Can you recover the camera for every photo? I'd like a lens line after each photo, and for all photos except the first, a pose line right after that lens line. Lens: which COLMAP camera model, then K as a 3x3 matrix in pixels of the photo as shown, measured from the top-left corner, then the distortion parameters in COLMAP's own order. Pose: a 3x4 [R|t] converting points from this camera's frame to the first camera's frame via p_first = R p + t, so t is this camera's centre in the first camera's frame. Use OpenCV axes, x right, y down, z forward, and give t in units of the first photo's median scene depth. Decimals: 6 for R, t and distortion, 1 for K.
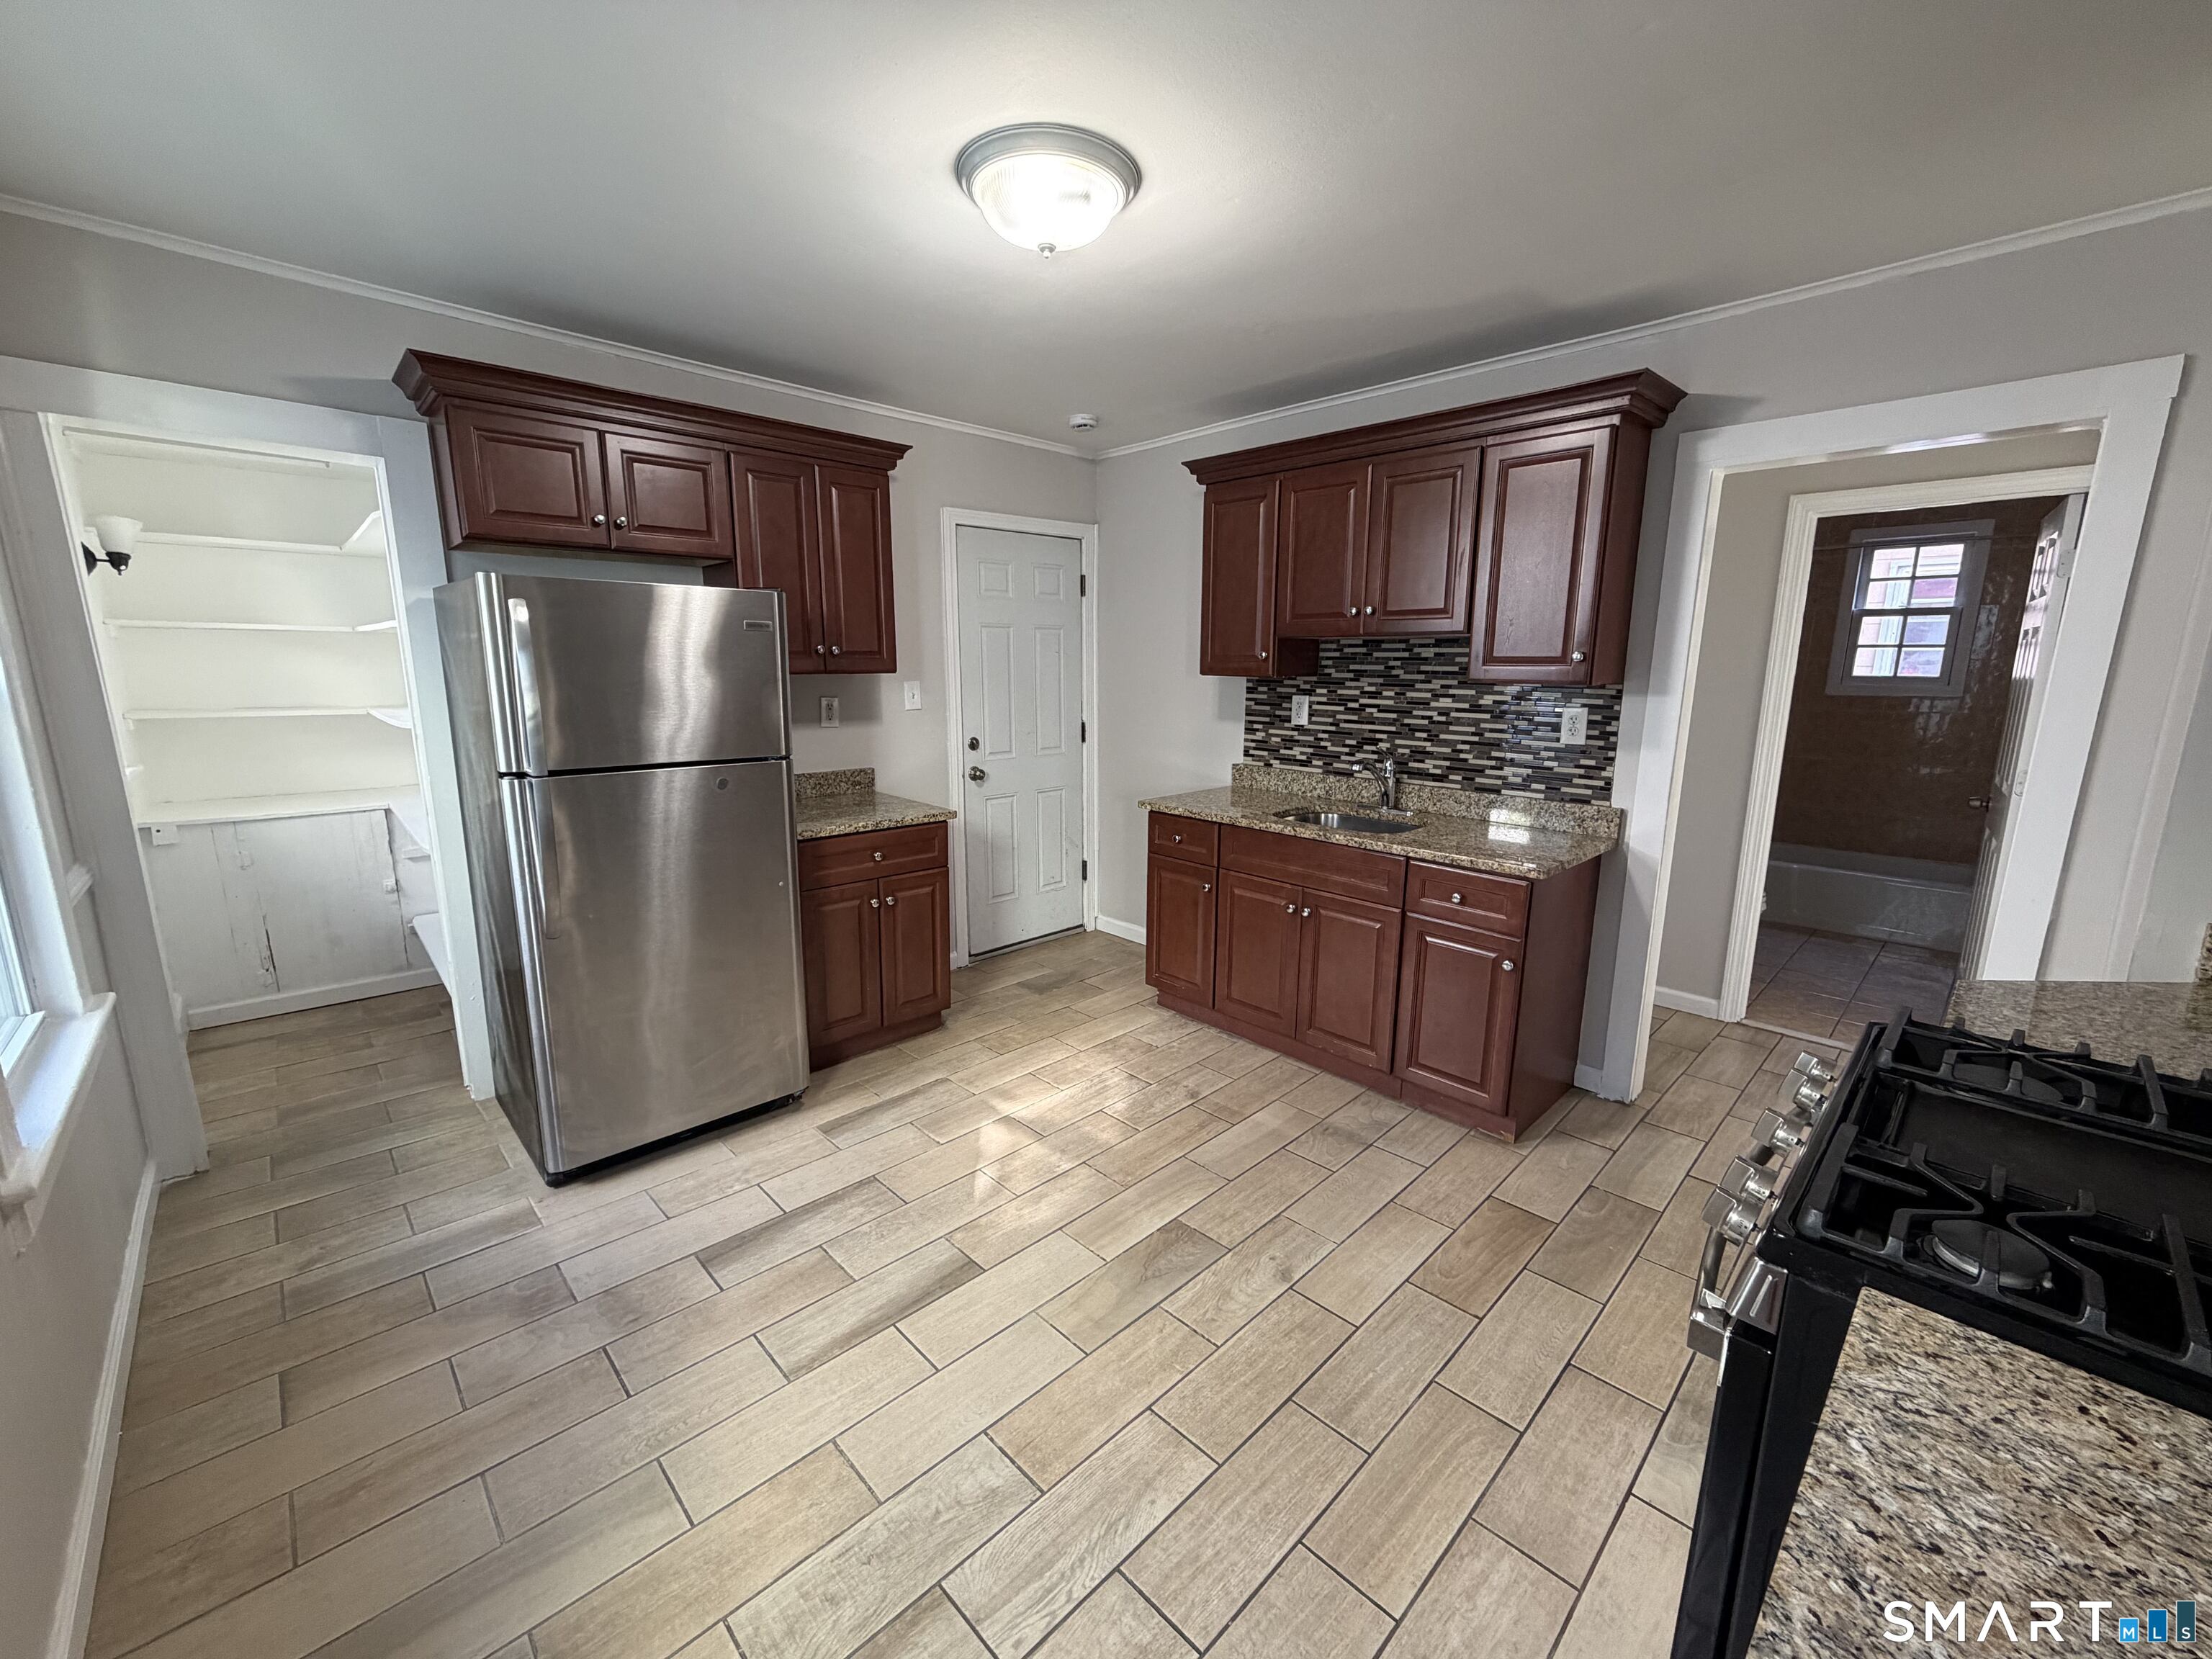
lens RADIAL K [[883.4, 0, 1100.3], [0, 883.4, 832.2], [0, 0, 1]] dist [0.001270, 0.000116]
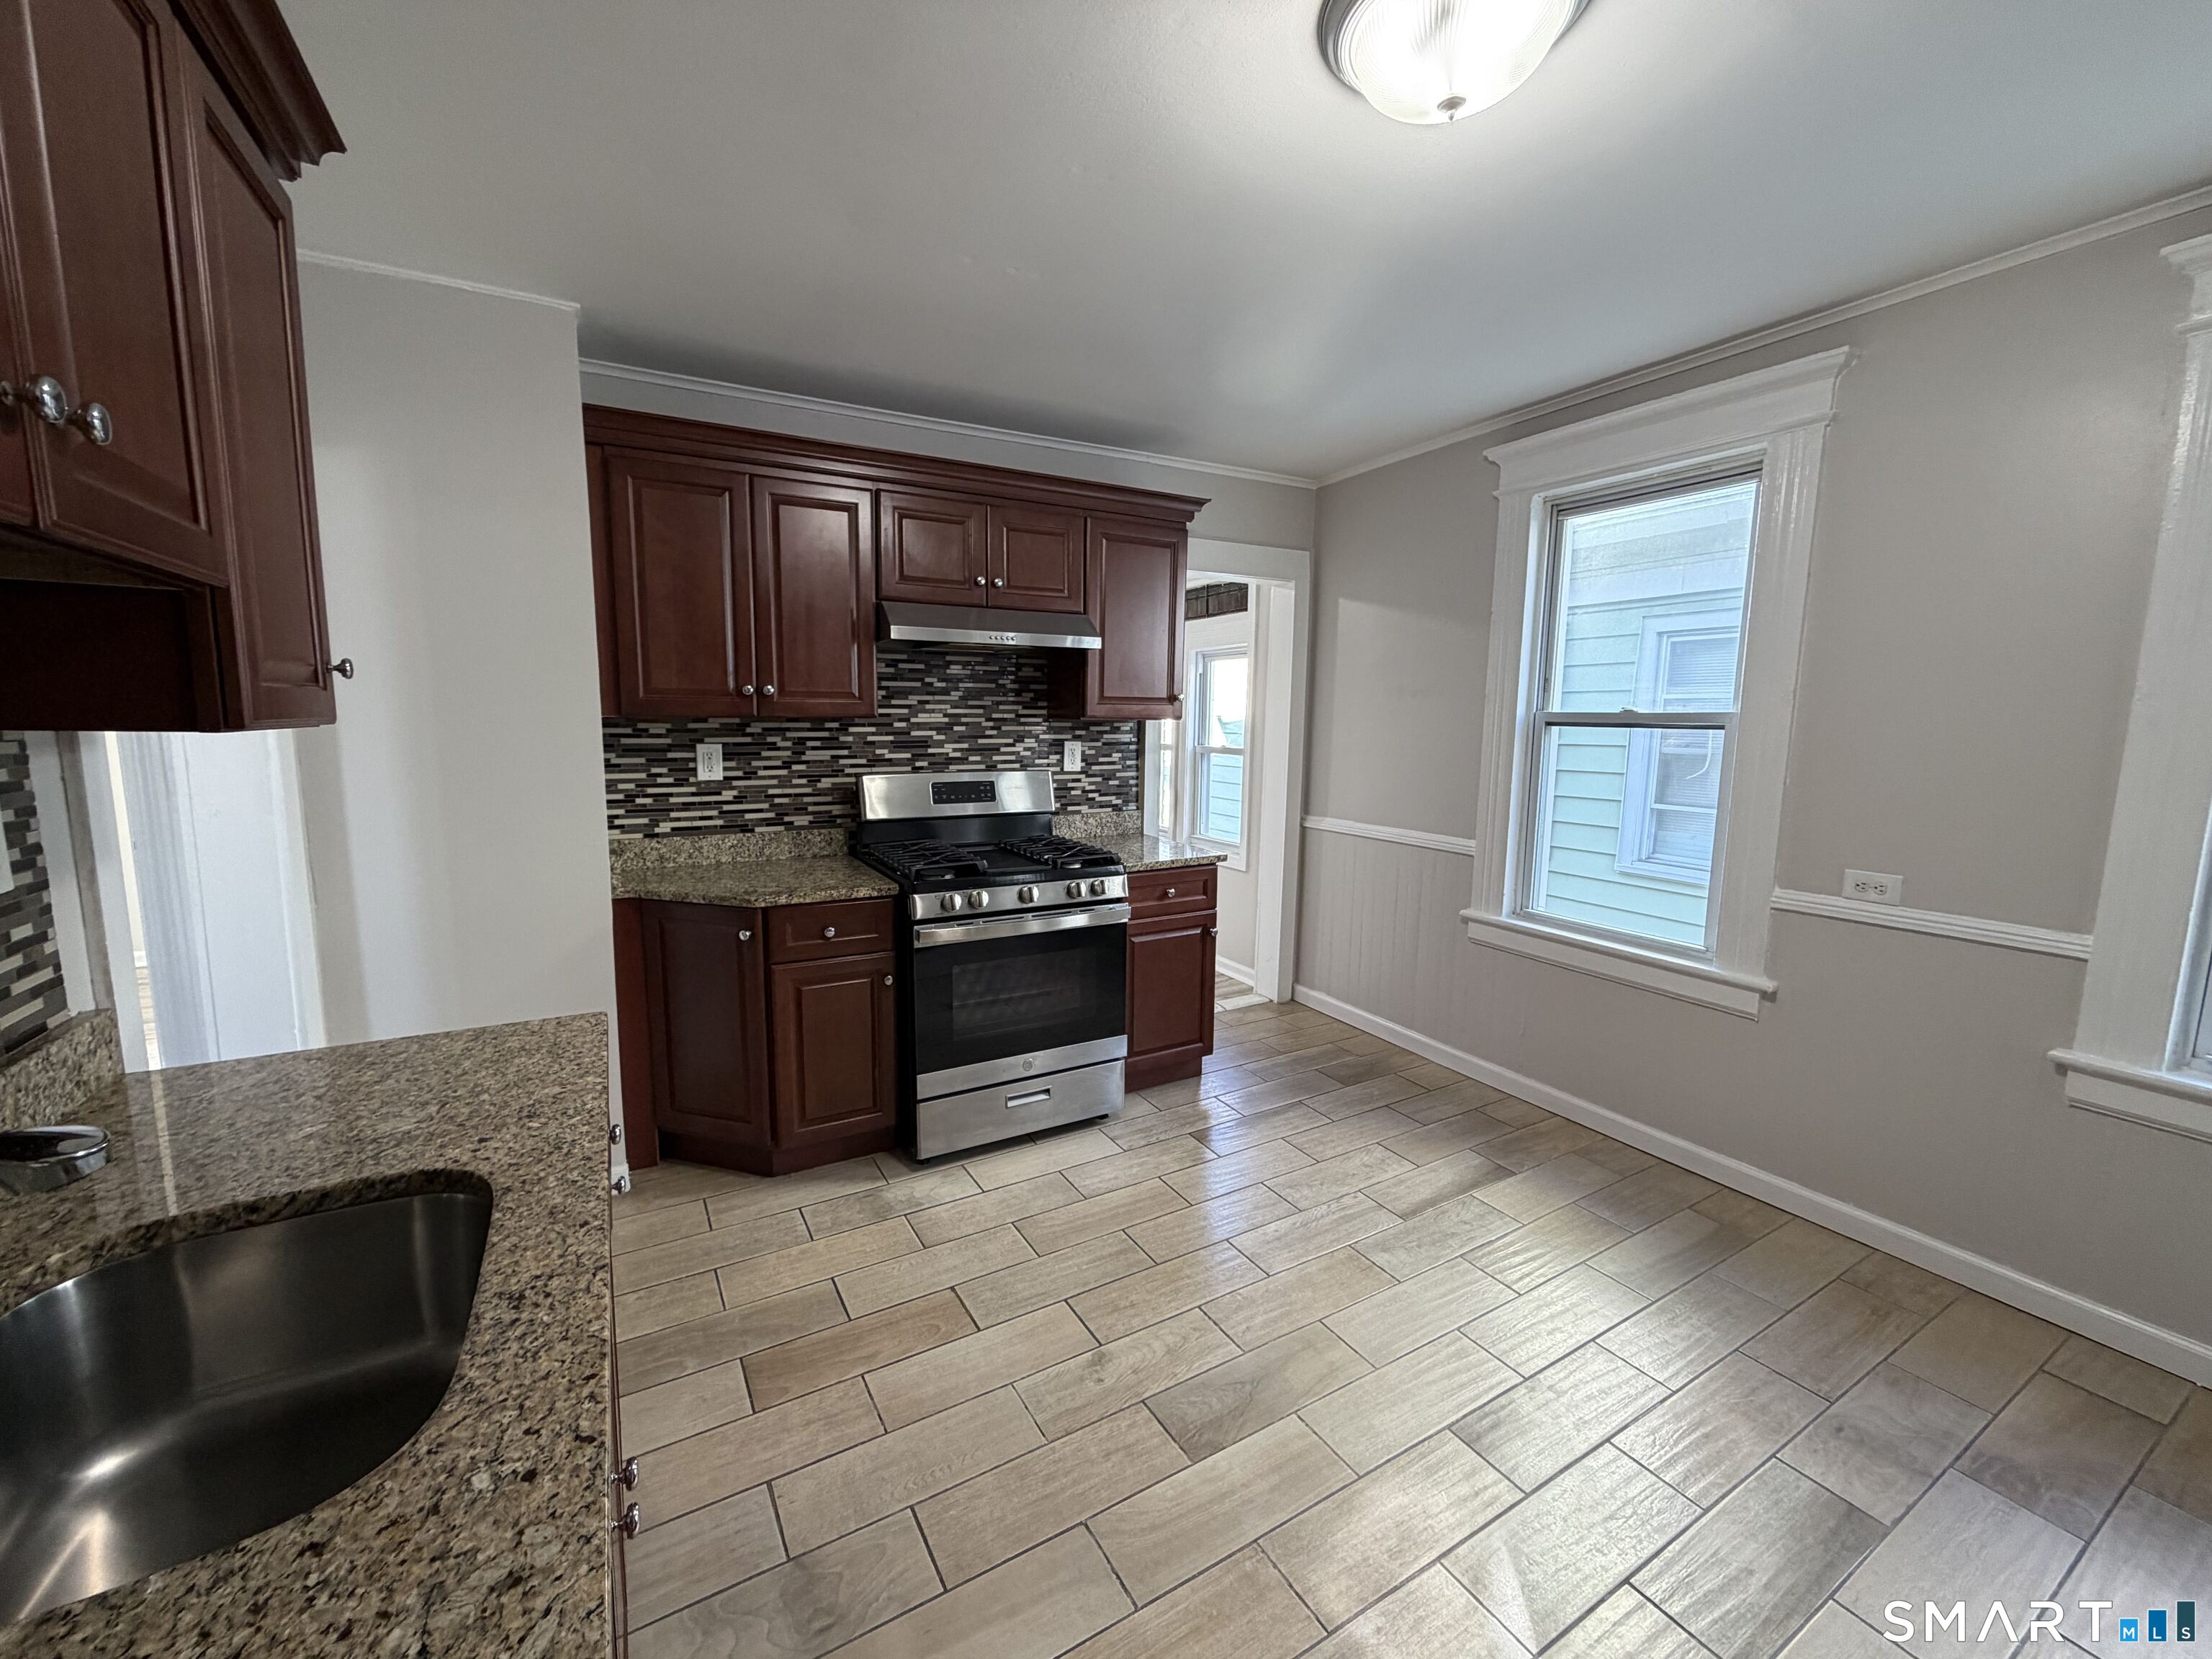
lens RADIAL K [[883.4, 0, 1100.3], [0, 883.4, 832.2], [0, 0, 1]] dist [0.001270, 0.000116]
pose [[-0.968684, -0.047011, 0.243807, 0.006129], [0.034326, 0.947131, 0.319007, -0.205000], [-0.245914, 0.317385, -0.915856, 1.105292]]
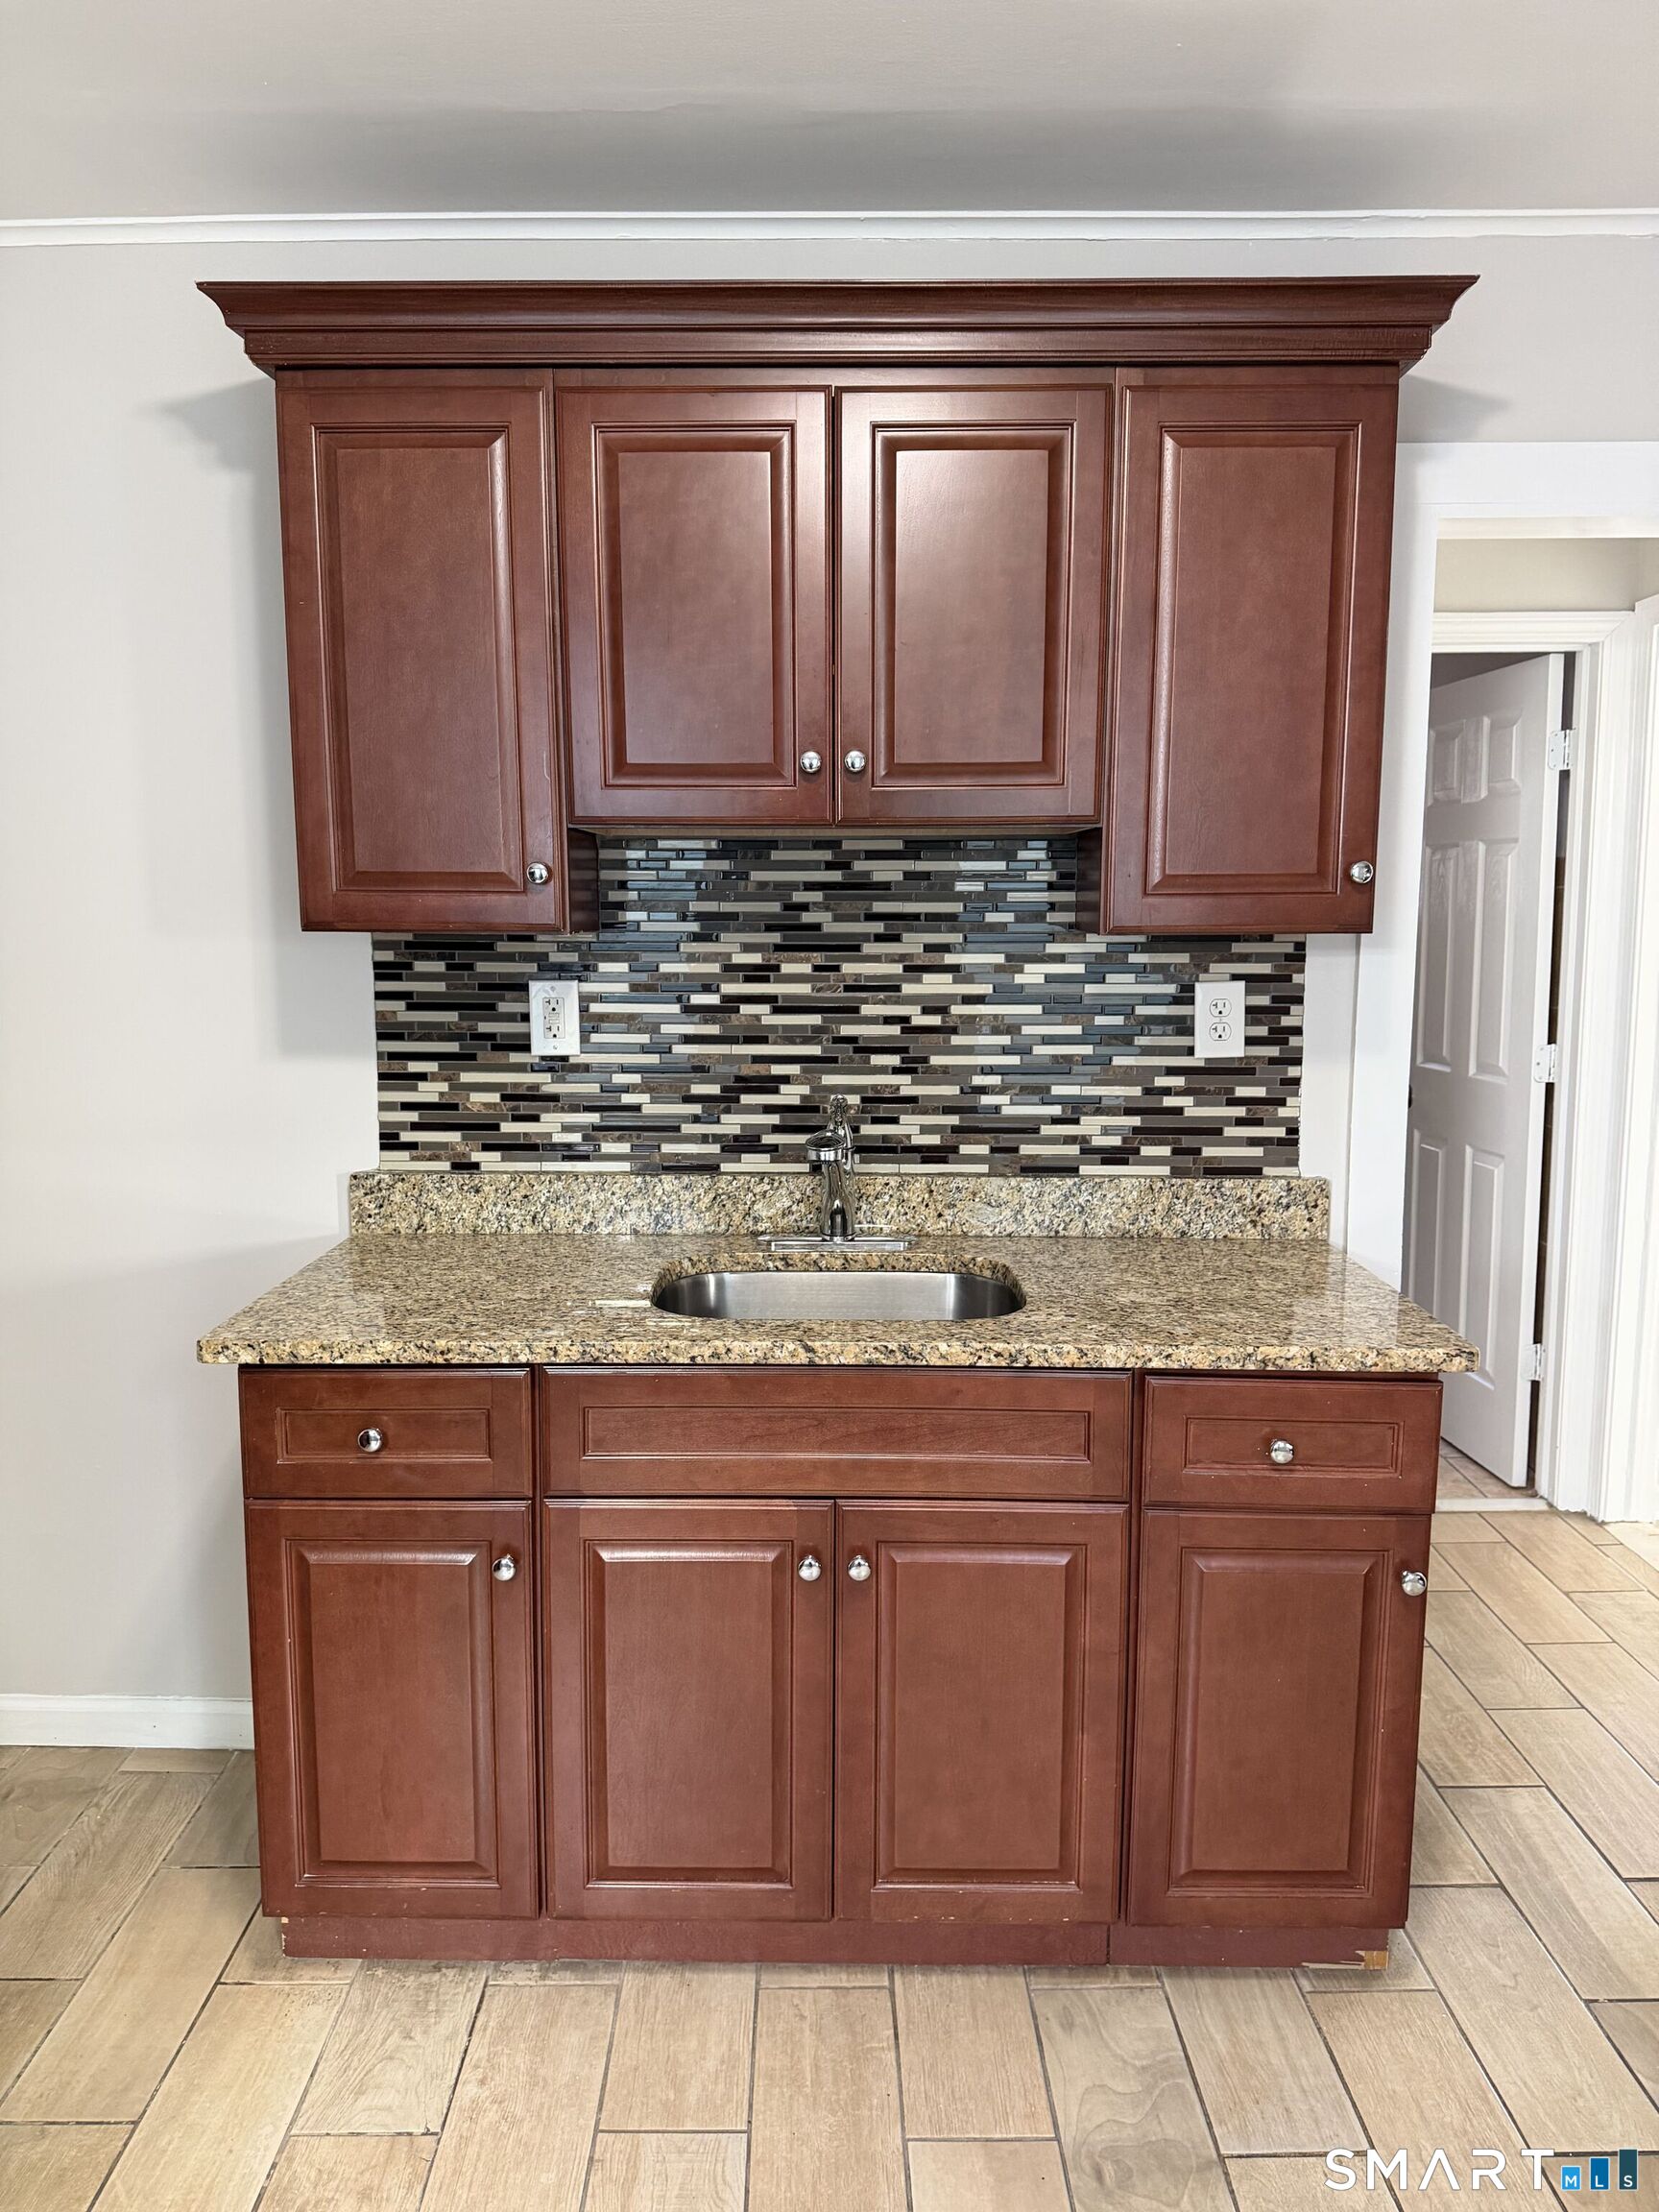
lens RADIAL K [[1544.8, 0, 836.9], [0, 1544.8, 1107.3], [0, 0, 1]] dist [0.098532, -0.139425]
pose [[0.696342, -0.096144, 0.711241, -0.199289], [0.143245, 0.989666, -0.006464, -0.088529], [-0.703270, 0.106383, 0.702918, 0.503798]]
